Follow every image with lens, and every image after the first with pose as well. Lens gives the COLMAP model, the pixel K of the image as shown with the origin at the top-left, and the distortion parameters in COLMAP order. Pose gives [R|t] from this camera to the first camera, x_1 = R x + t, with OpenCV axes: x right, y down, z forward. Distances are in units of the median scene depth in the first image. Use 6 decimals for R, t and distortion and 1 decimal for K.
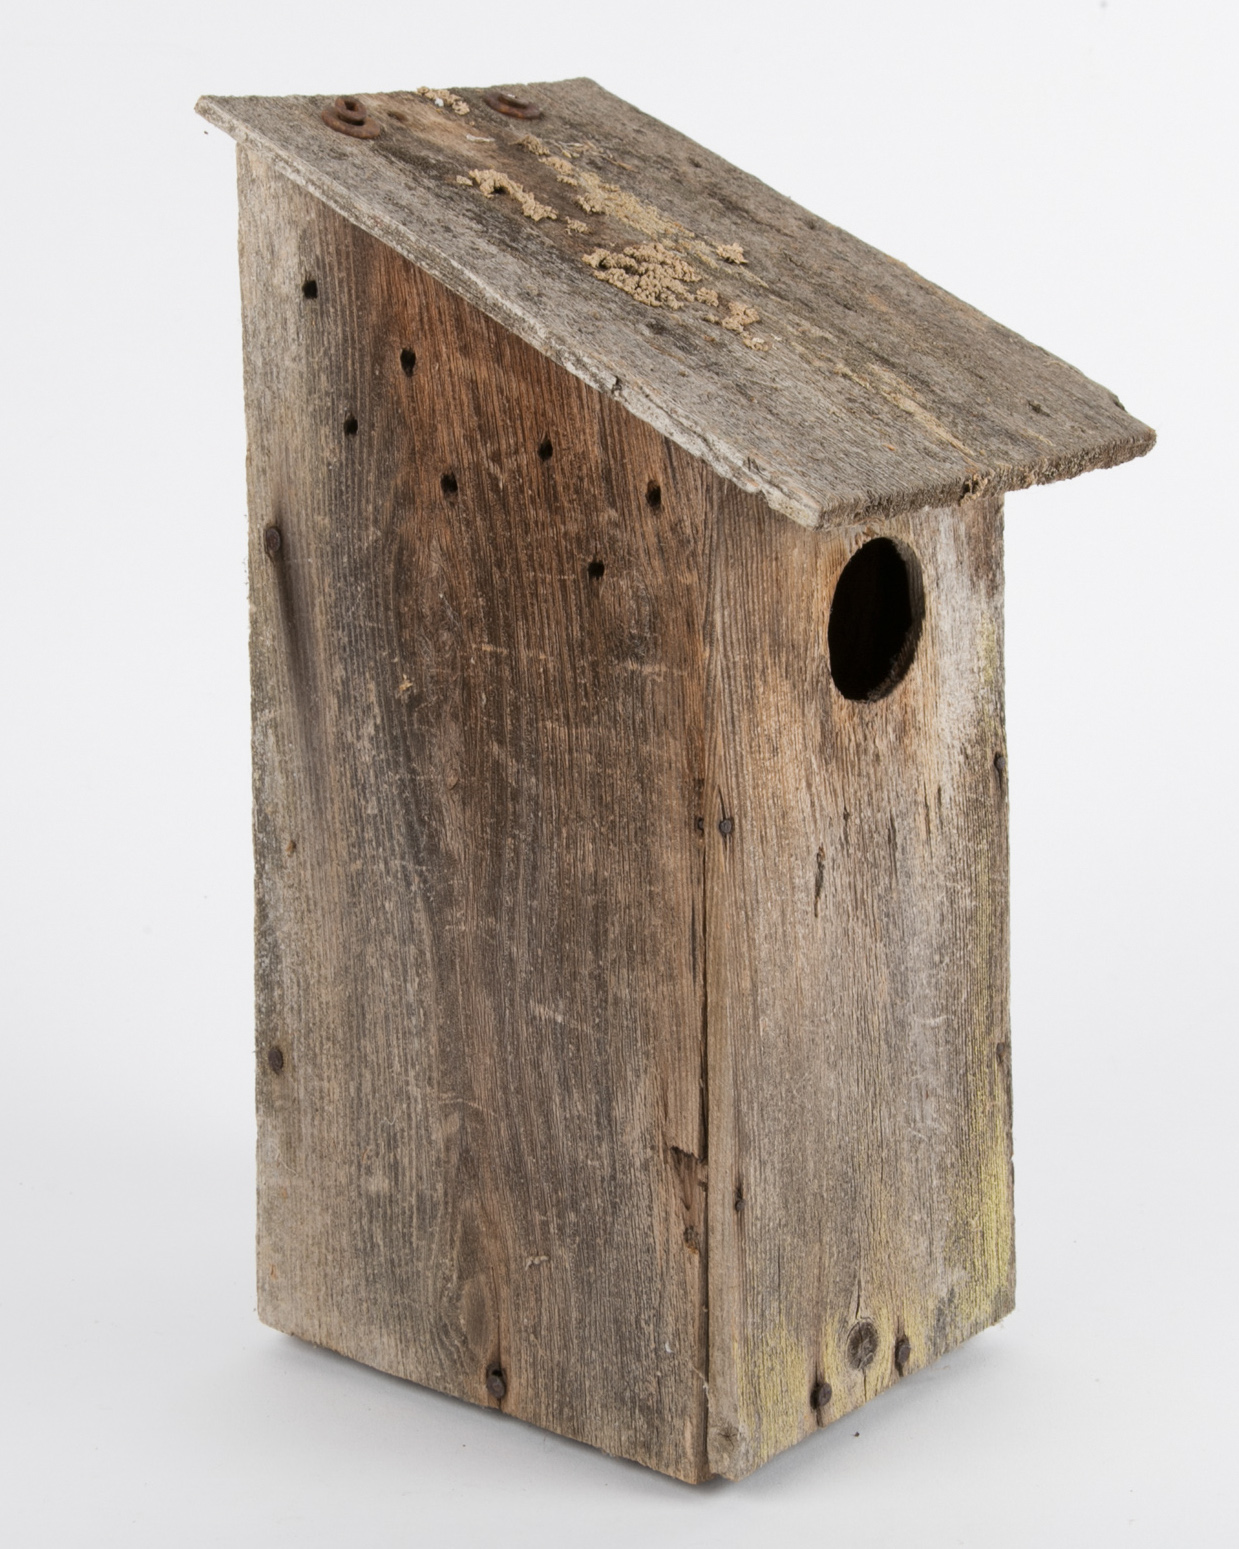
lens RADIAL K [[3239.6, 0, 619.5], [0, 3239.6, 774.5], [0, 0, 1]] dist [0.065600, 0.332807]
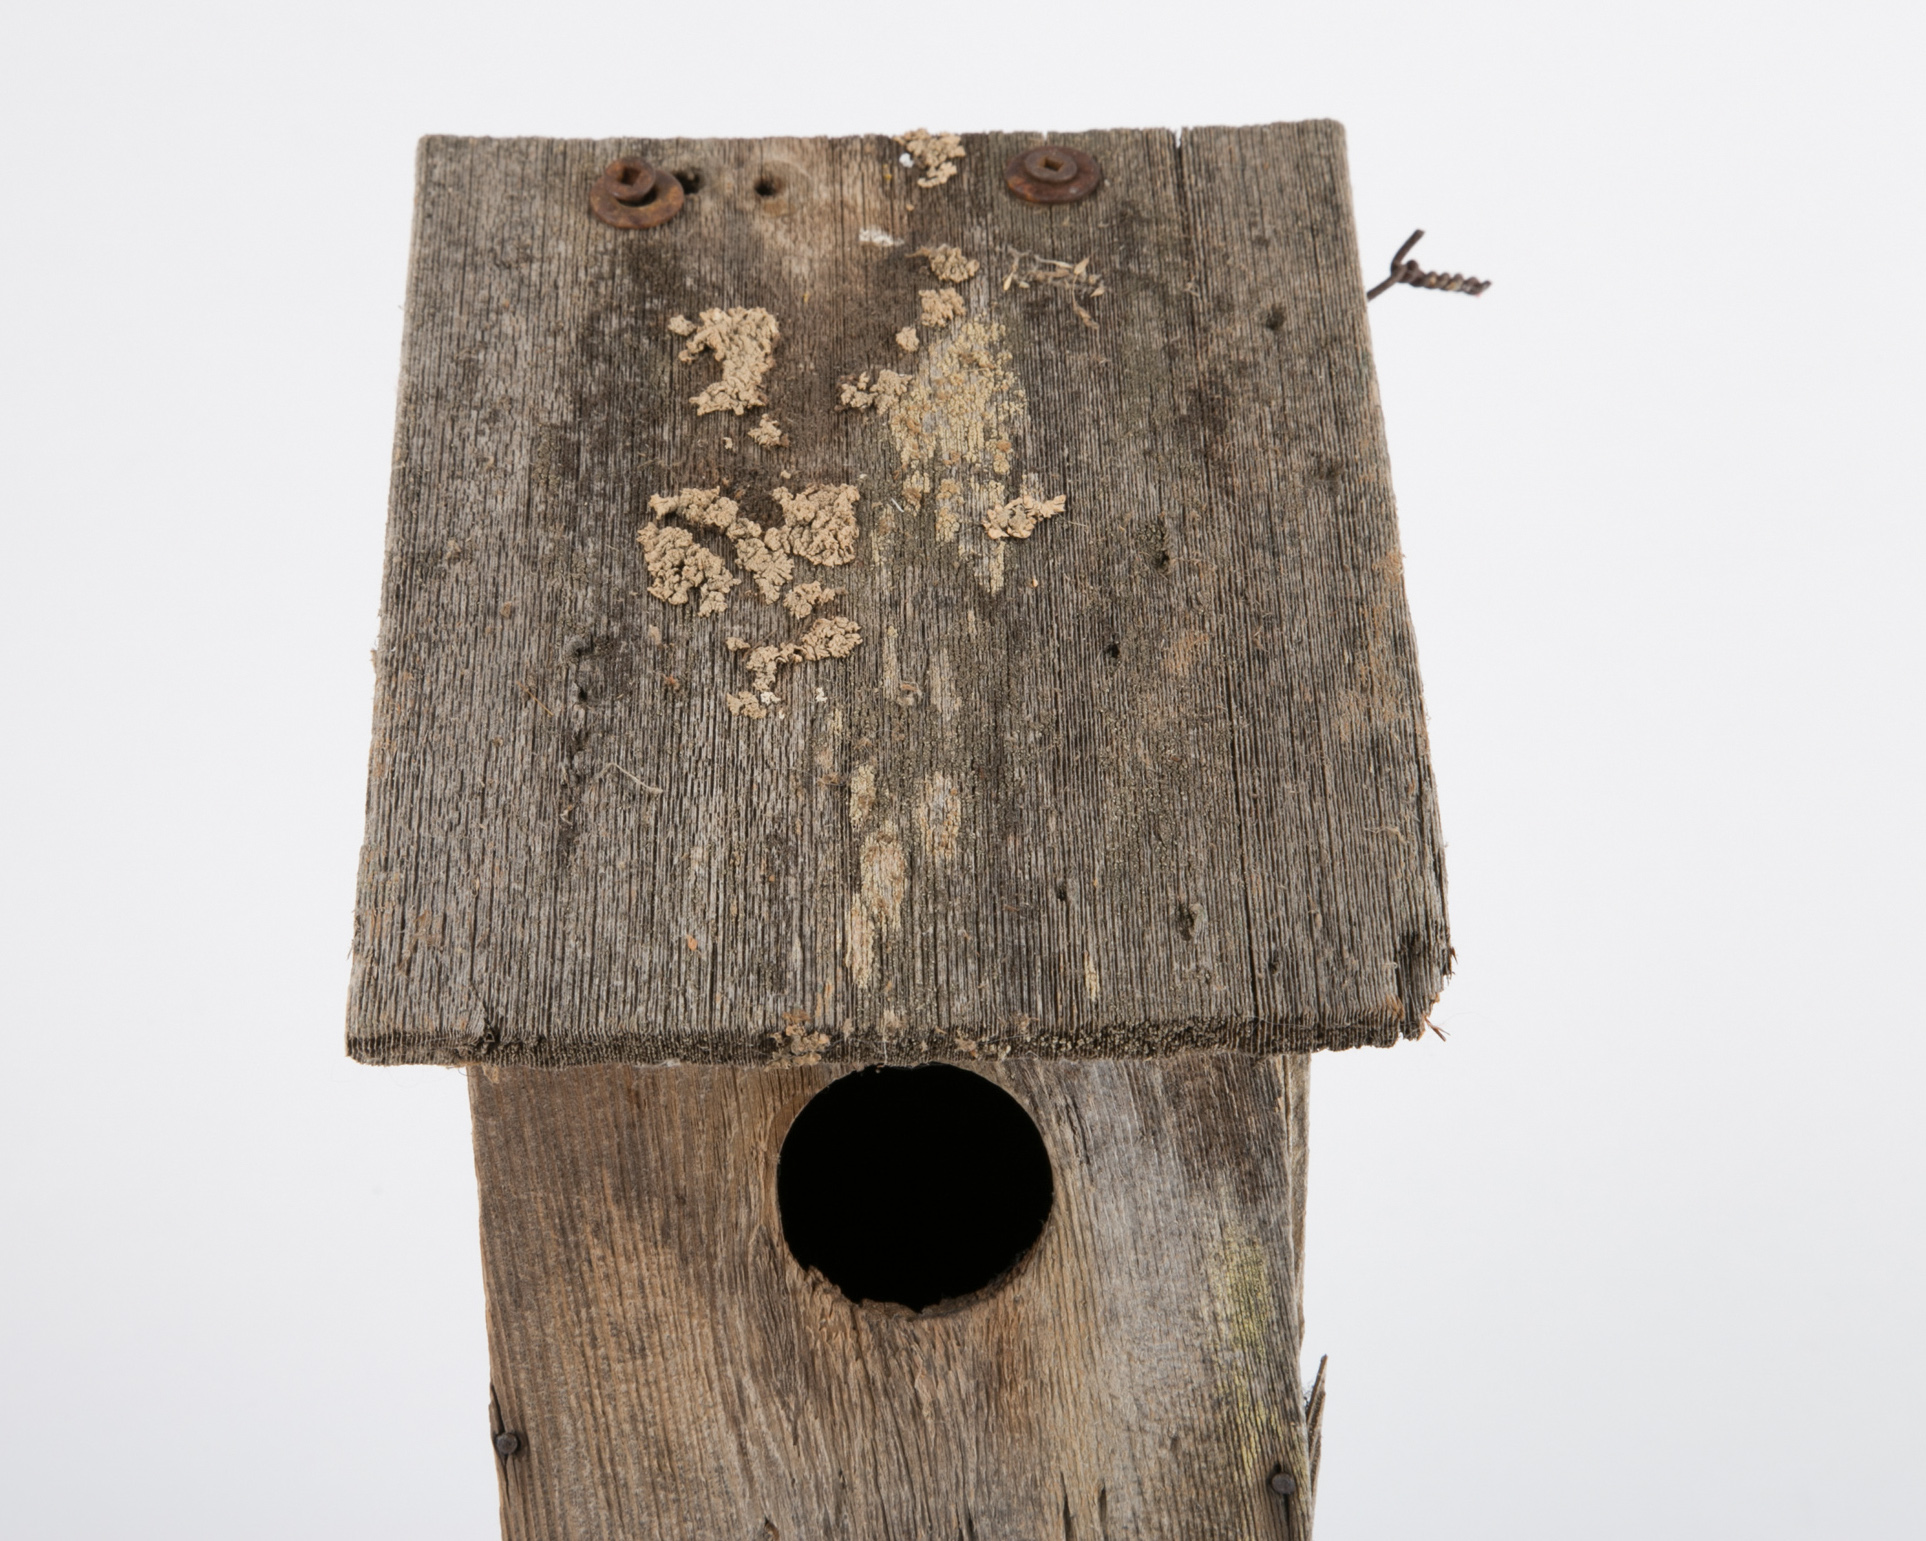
lens RADIAL K [[5172.7, 0, 963.0], [0, 5172.7, 770.5], [0, 0, 1]] dist [0.256971, -0.136328]
pose [[0.631595, 0.251701, -0.733304, 0.772580], [-0.180499, 0.967582, 0.176651, -0.295555], [0.753995, 0.020788, 0.656552, 0.390160]]
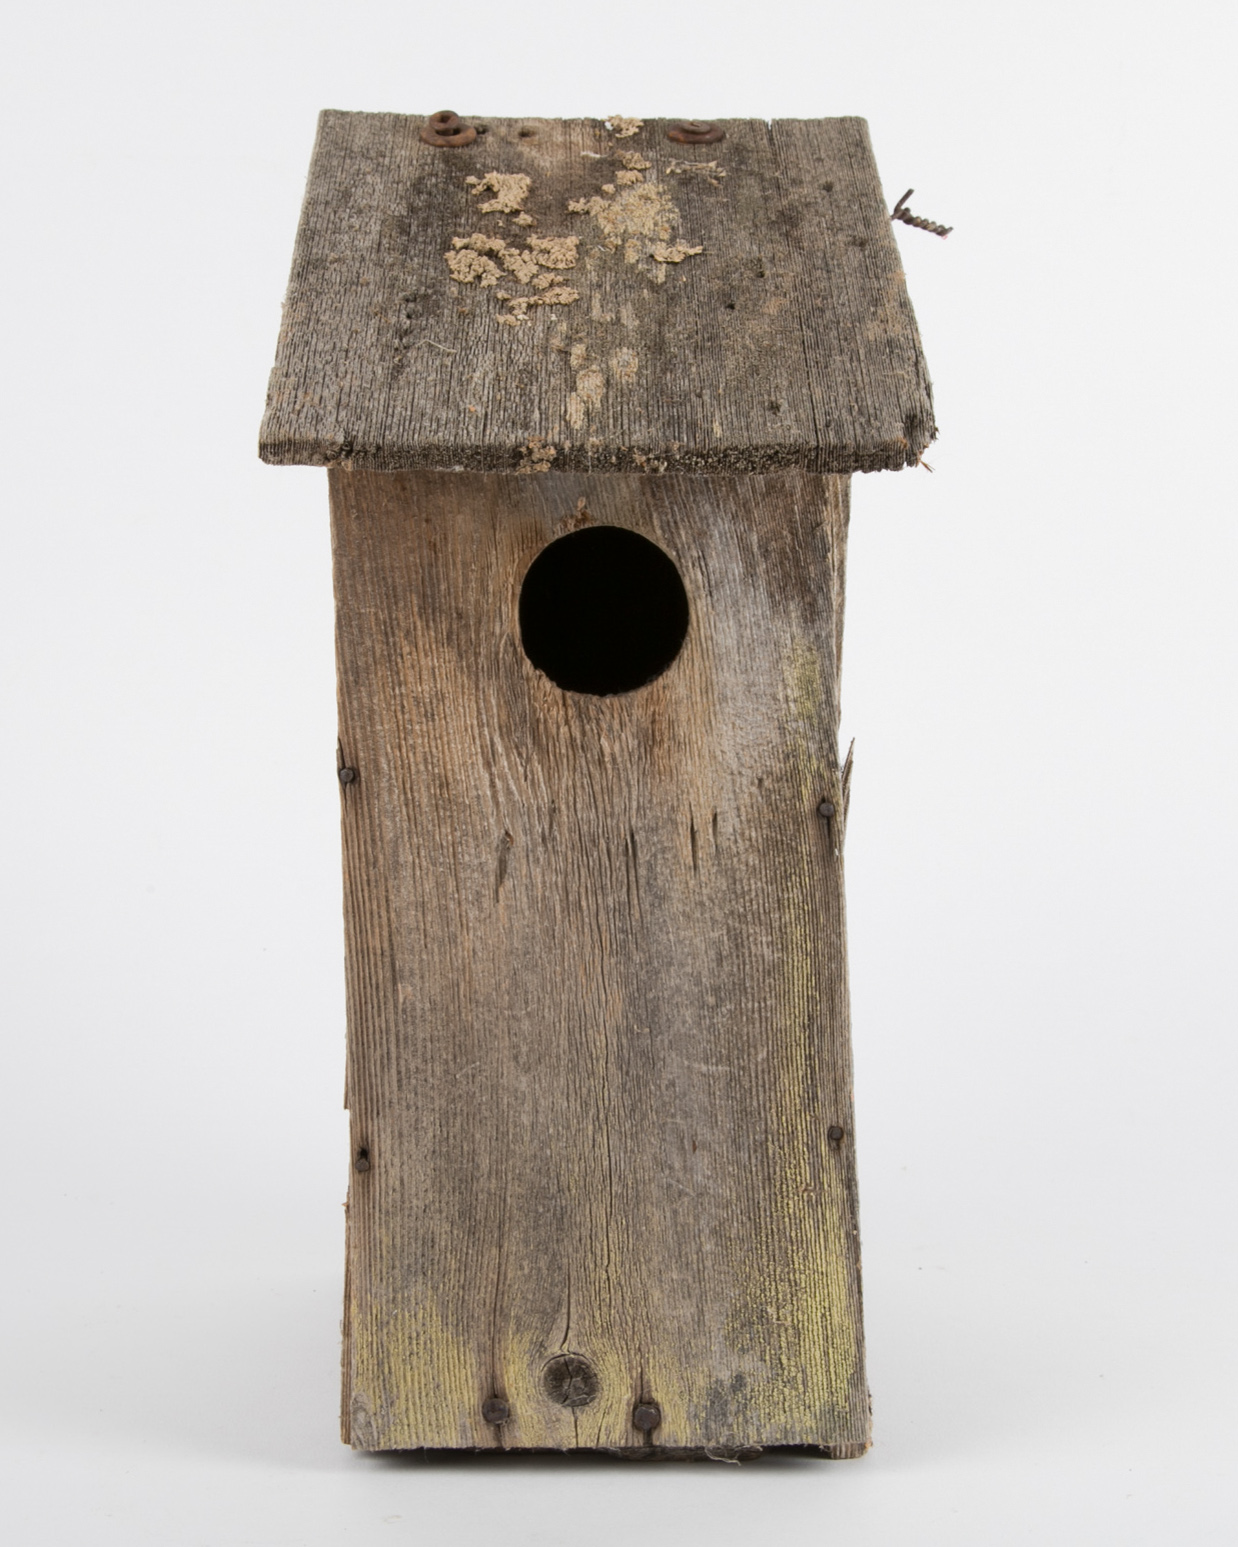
lens RADIAL K [[3018.2, 0, 688.9], [0, 3018.2, 773.3], [0, 0, 1]] dist [0.048349, 0.234480]
pose [[0.646810, 0.135825, -0.750458, 0.787555], [-0.203320, 0.979110, 0.001970, -0.008034], [0.735049, 0.151309, 0.660915, 0.441153]]
